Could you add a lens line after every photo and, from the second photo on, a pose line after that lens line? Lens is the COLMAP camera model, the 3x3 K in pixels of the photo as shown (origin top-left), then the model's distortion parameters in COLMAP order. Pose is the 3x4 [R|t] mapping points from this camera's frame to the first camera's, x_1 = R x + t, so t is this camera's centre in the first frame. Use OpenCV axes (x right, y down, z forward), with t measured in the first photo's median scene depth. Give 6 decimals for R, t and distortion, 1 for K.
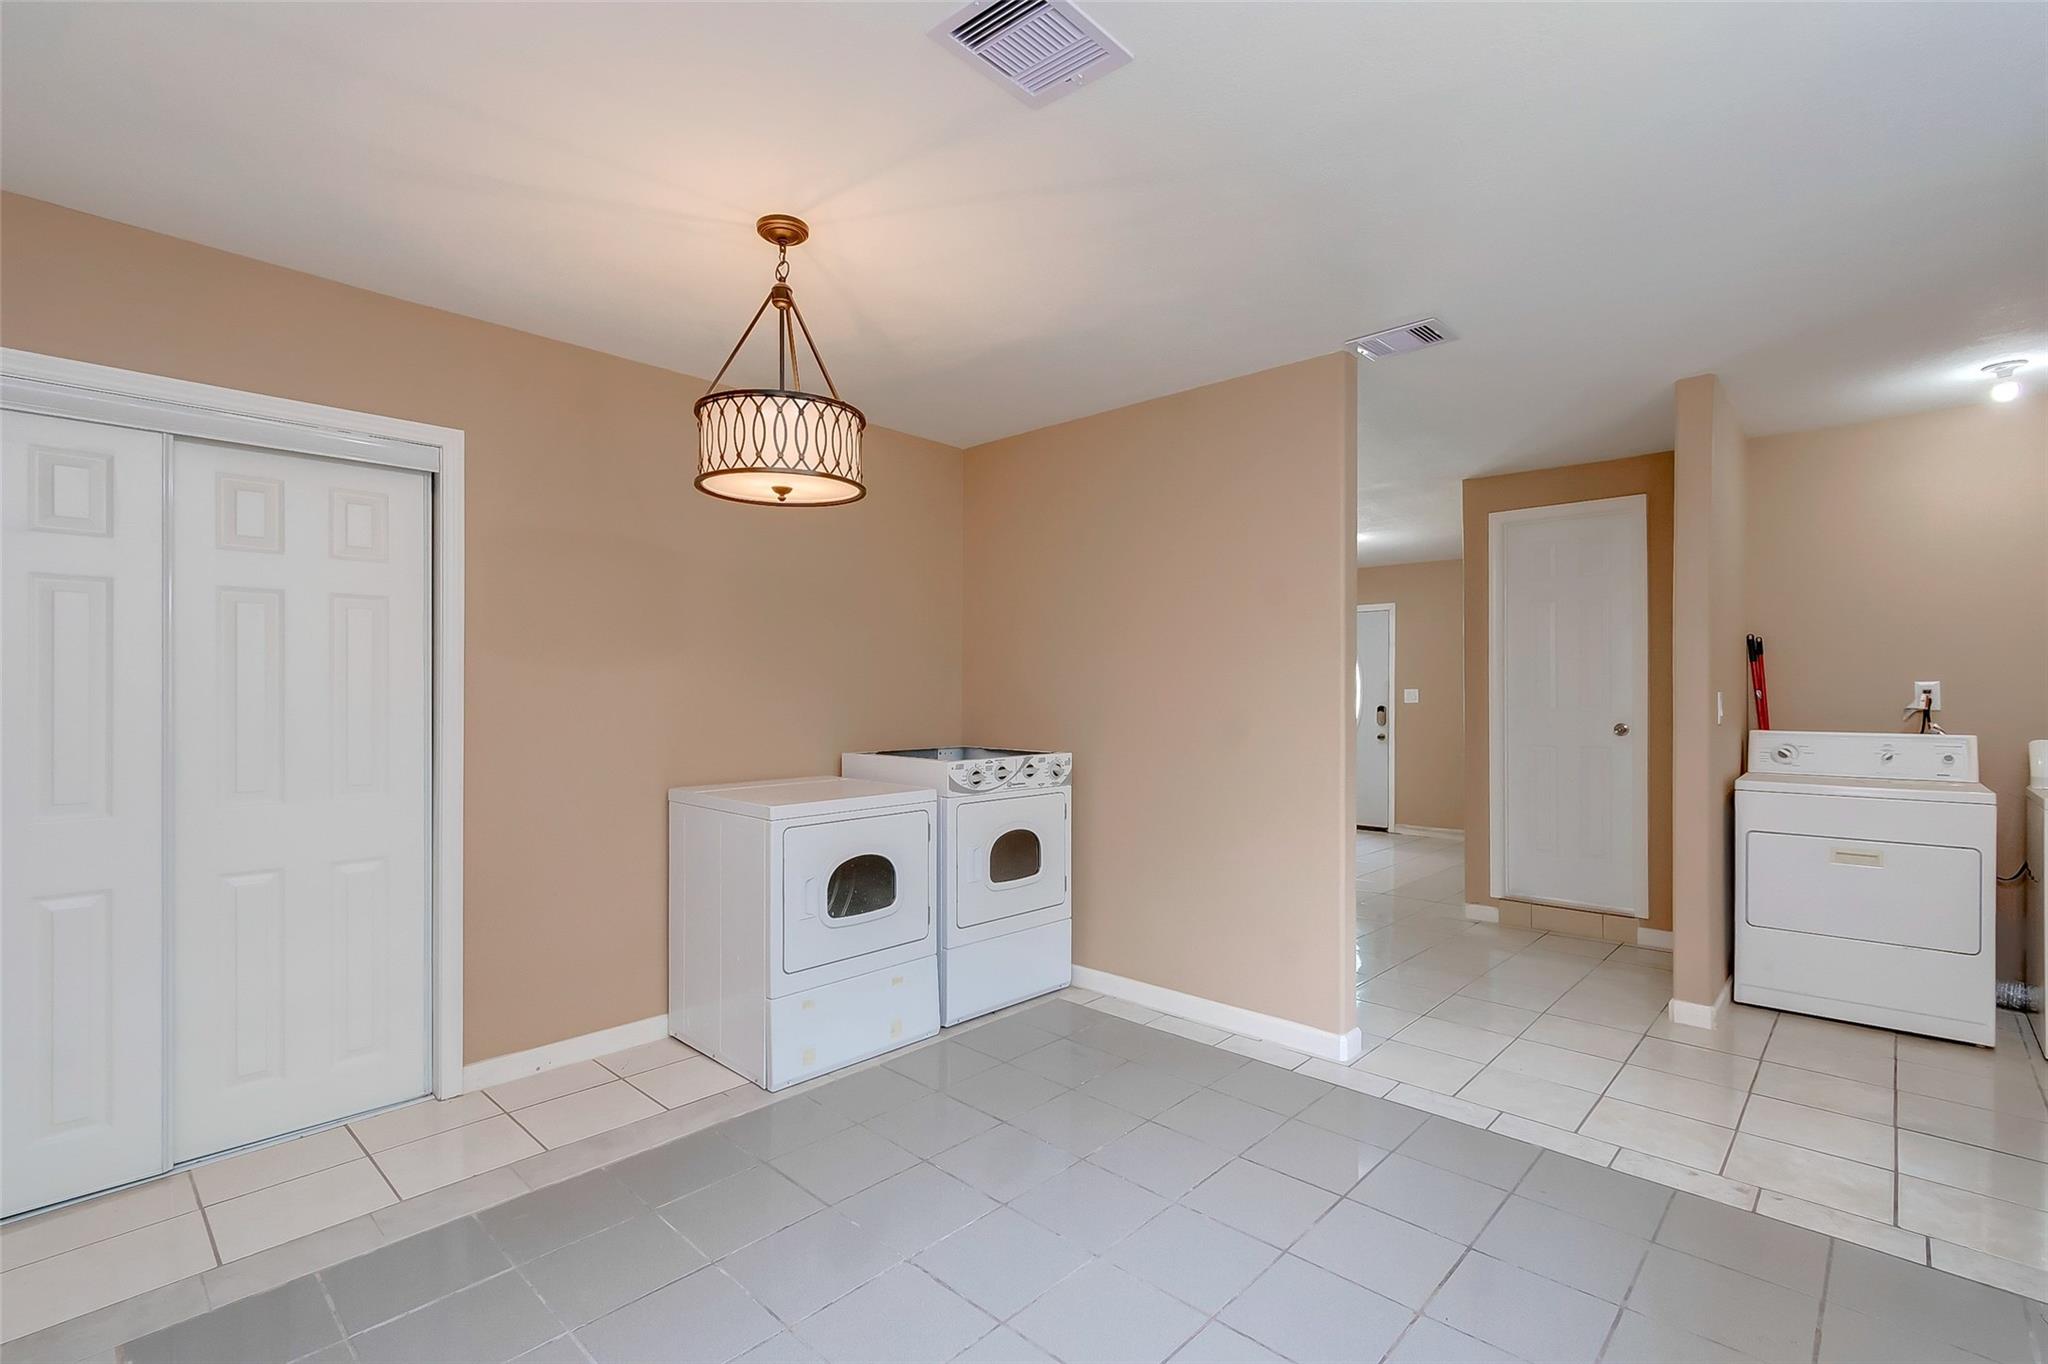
lens RADIAL K [[924.4, 0, 1033.1], [0, 924.4, 691.9], [0, 0, 1]] dist [-0.000307, 0.000033]
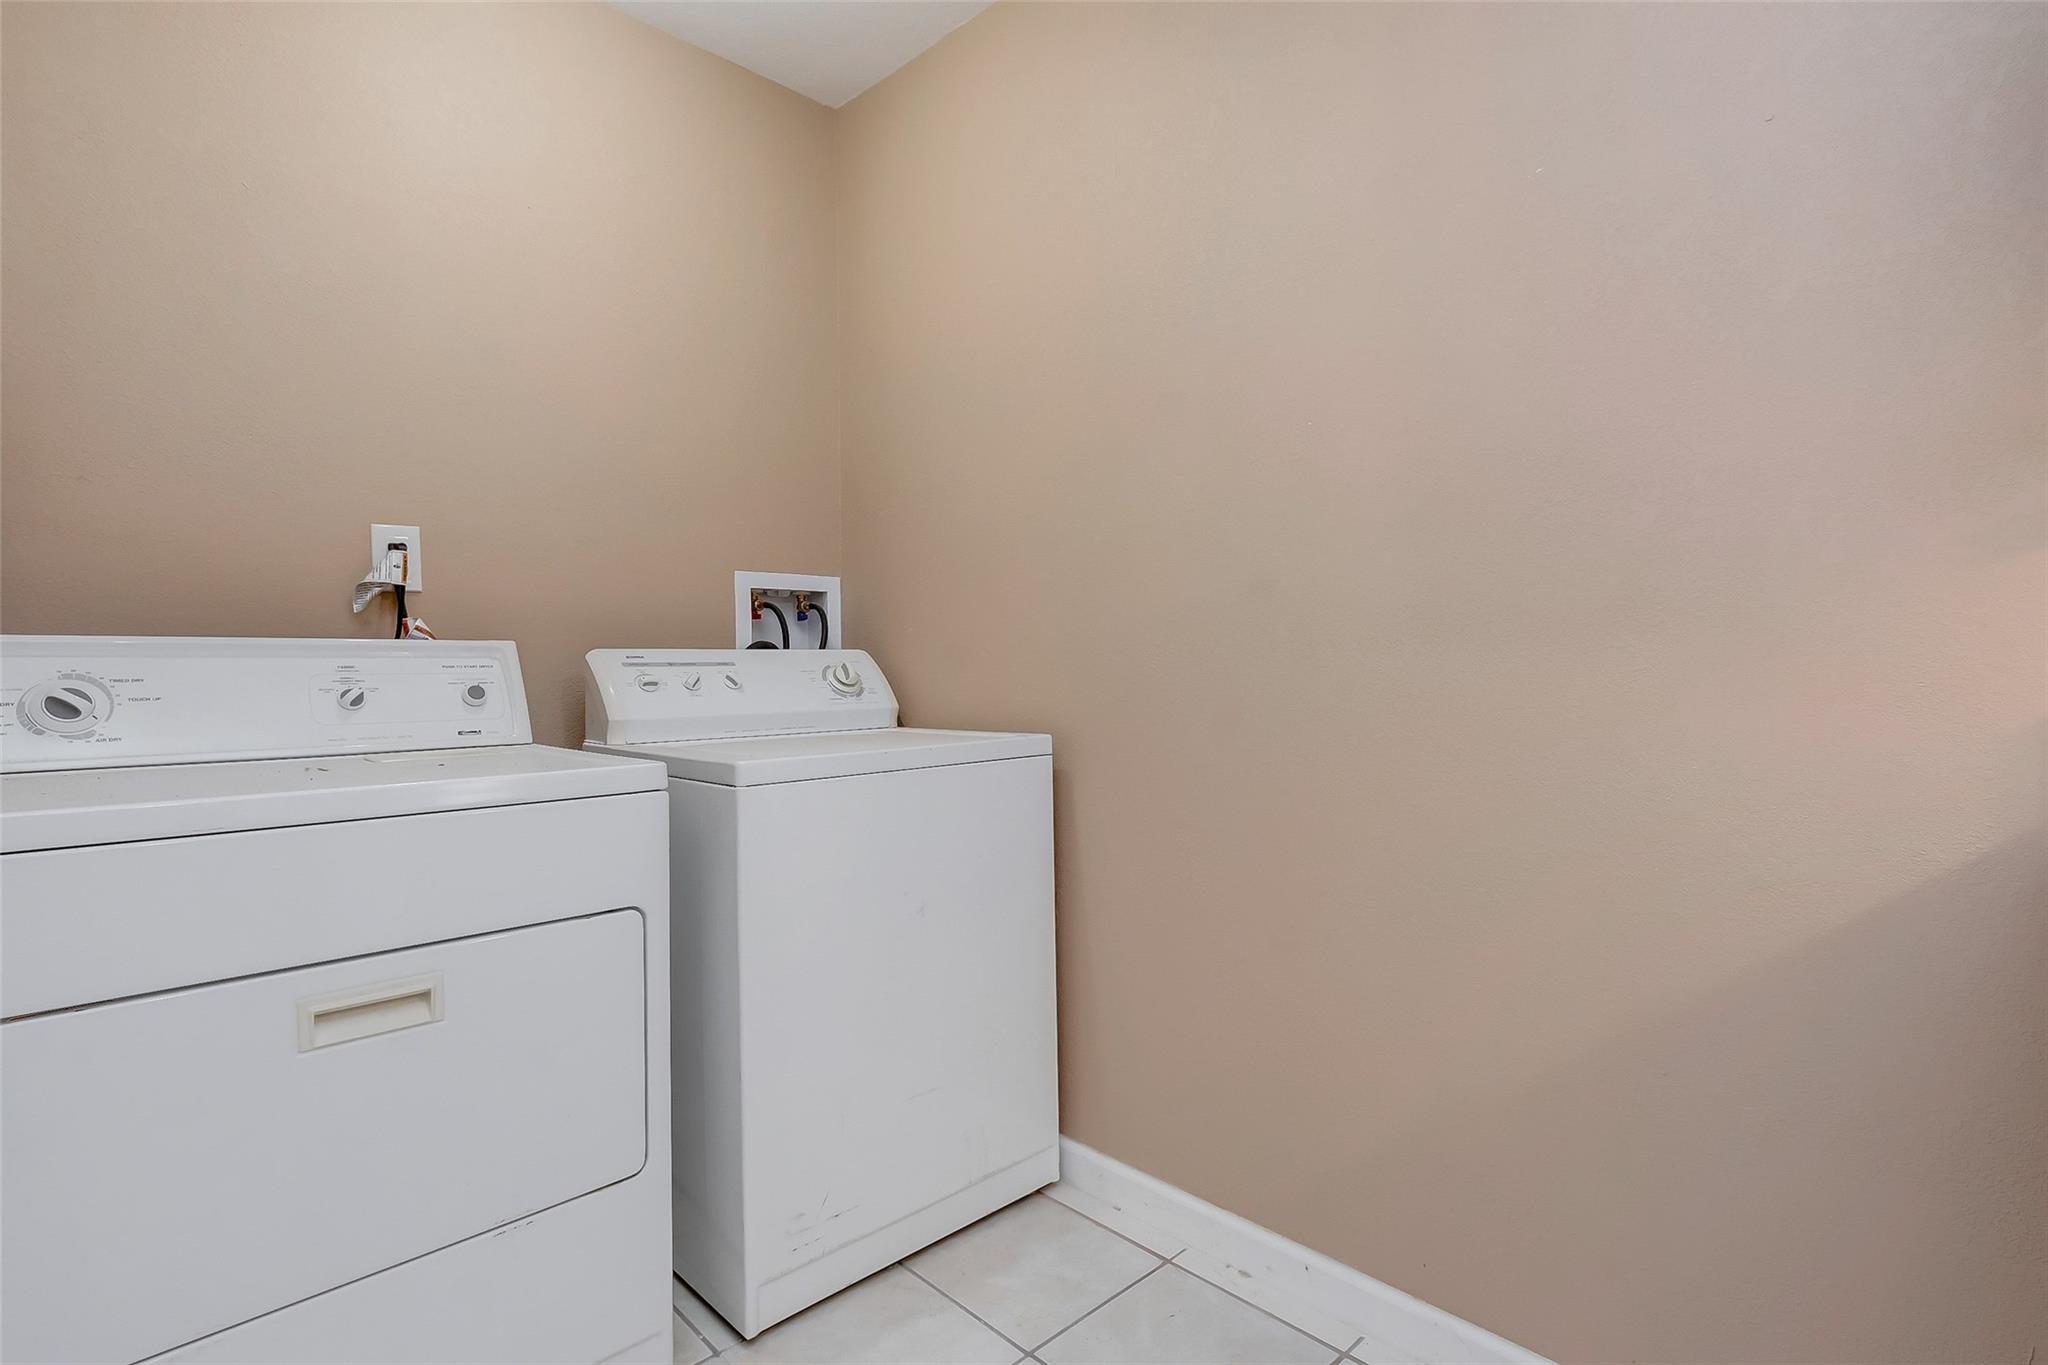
lens RADIAL K [[1017.3, 0, 1030.0], [0, 1017.3, 680.9], [0, 0, 1]] dist [0.000664, 0.000099]
pose [[0.049725, -0.022299, 0.998514, 0.523528], [0.001472, 0.999751, 0.022253, 0.056056], [-0.998762, 0.000363, 0.049746, 0.712522]]
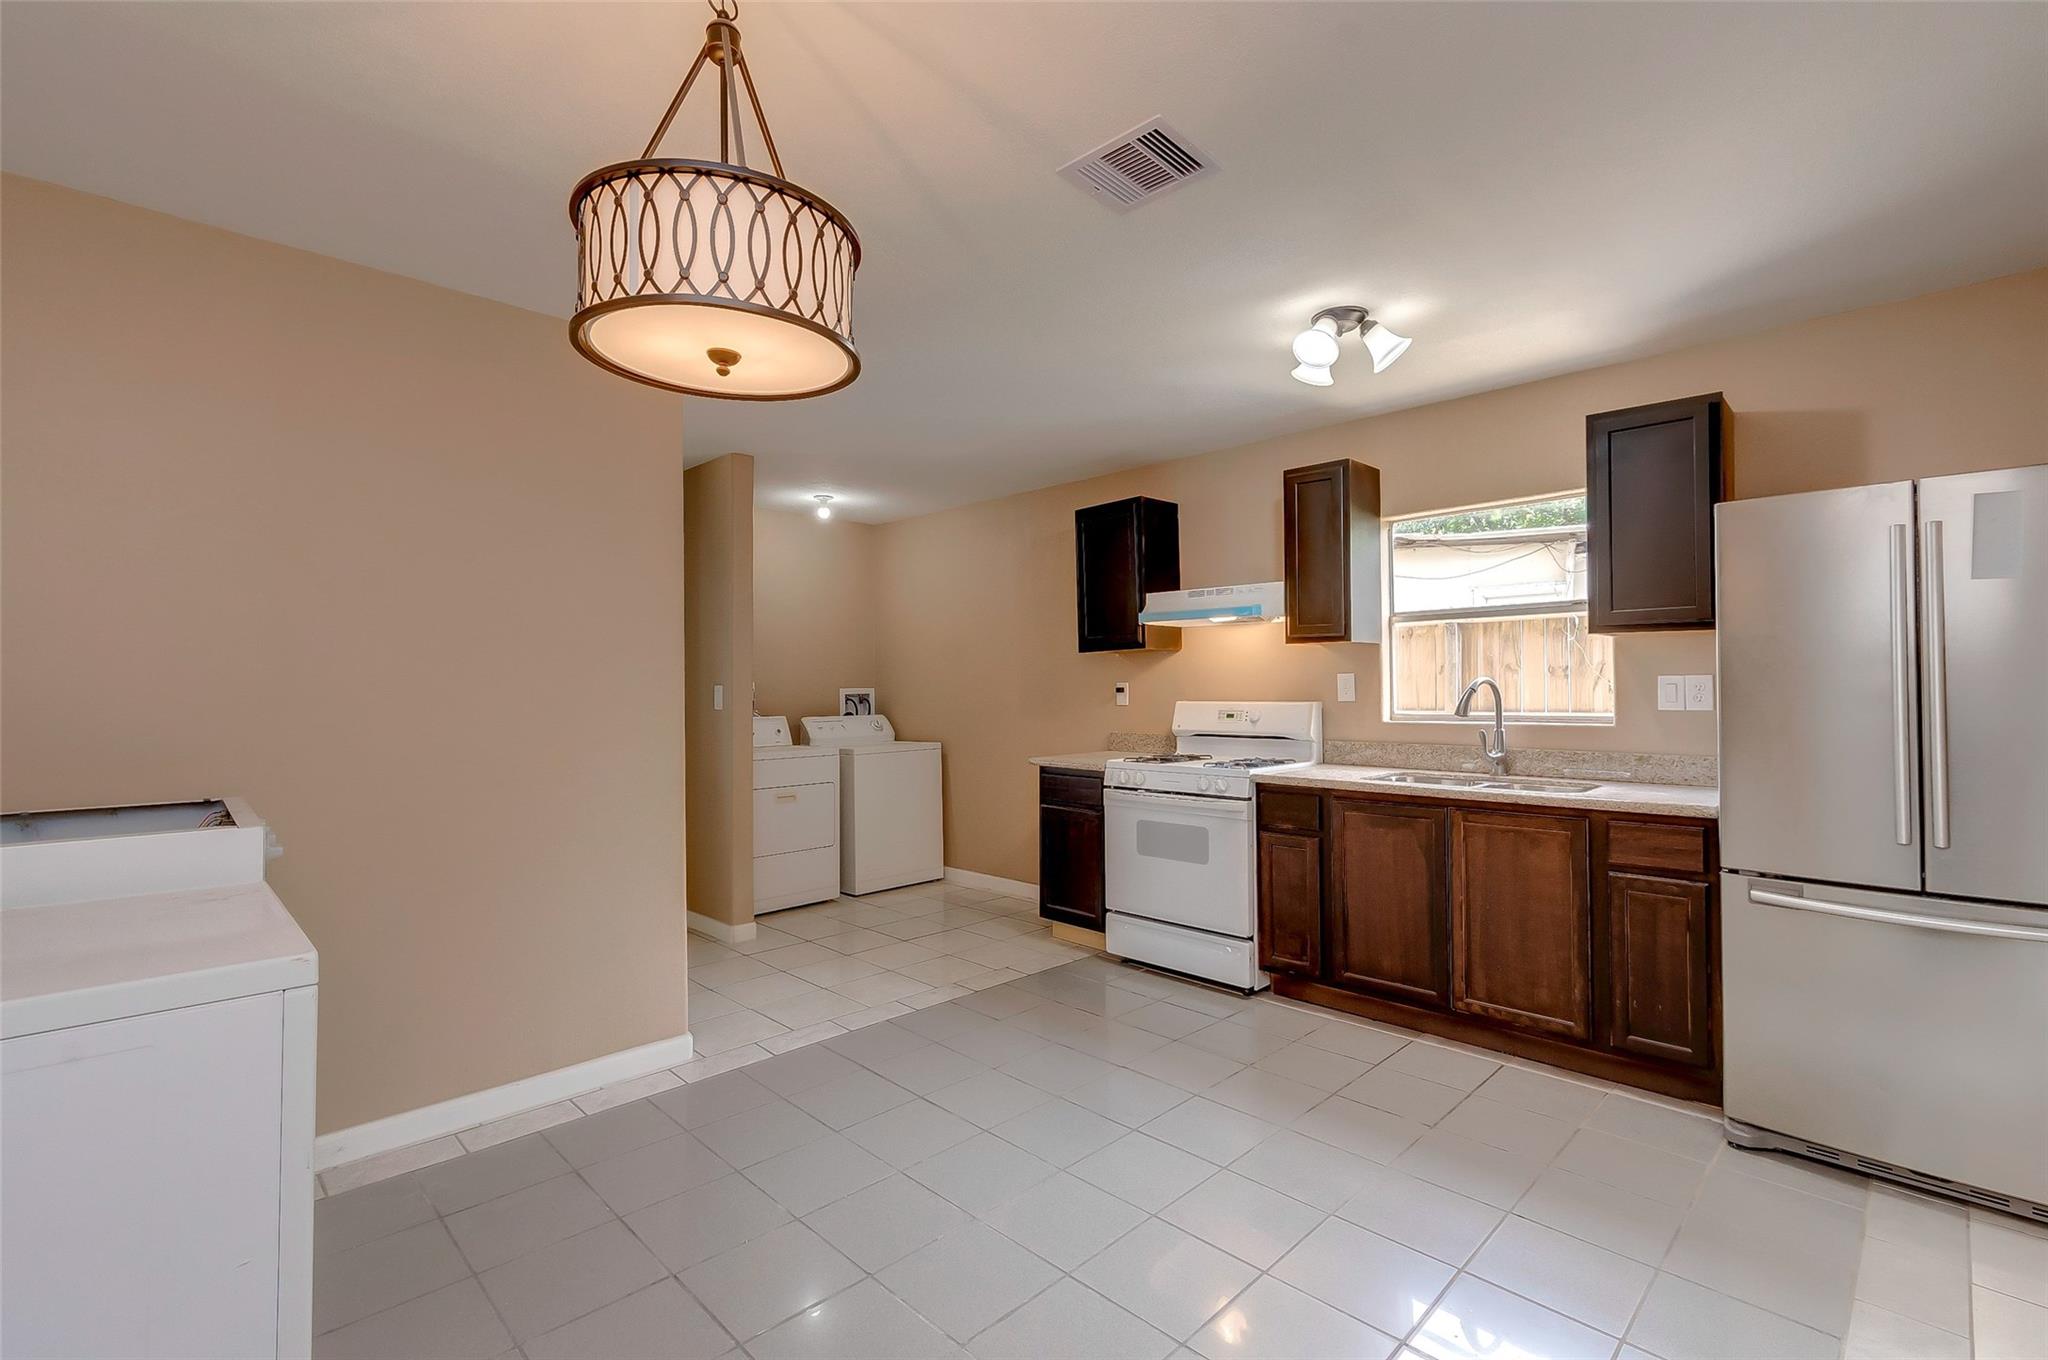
lens RADIAL K [[912.8, 0, 1029.8], [0, 912.8, 674.8], [0, 0, 1]] dist [0.001441, 0.000285]
pose [[0.035769, 0.013366, 0.999271, -0.557647], [0.004866, 0.999896, -0.013548, -0.001053], [-0.999348, 0.005347, 0.035700, 0.509955]]
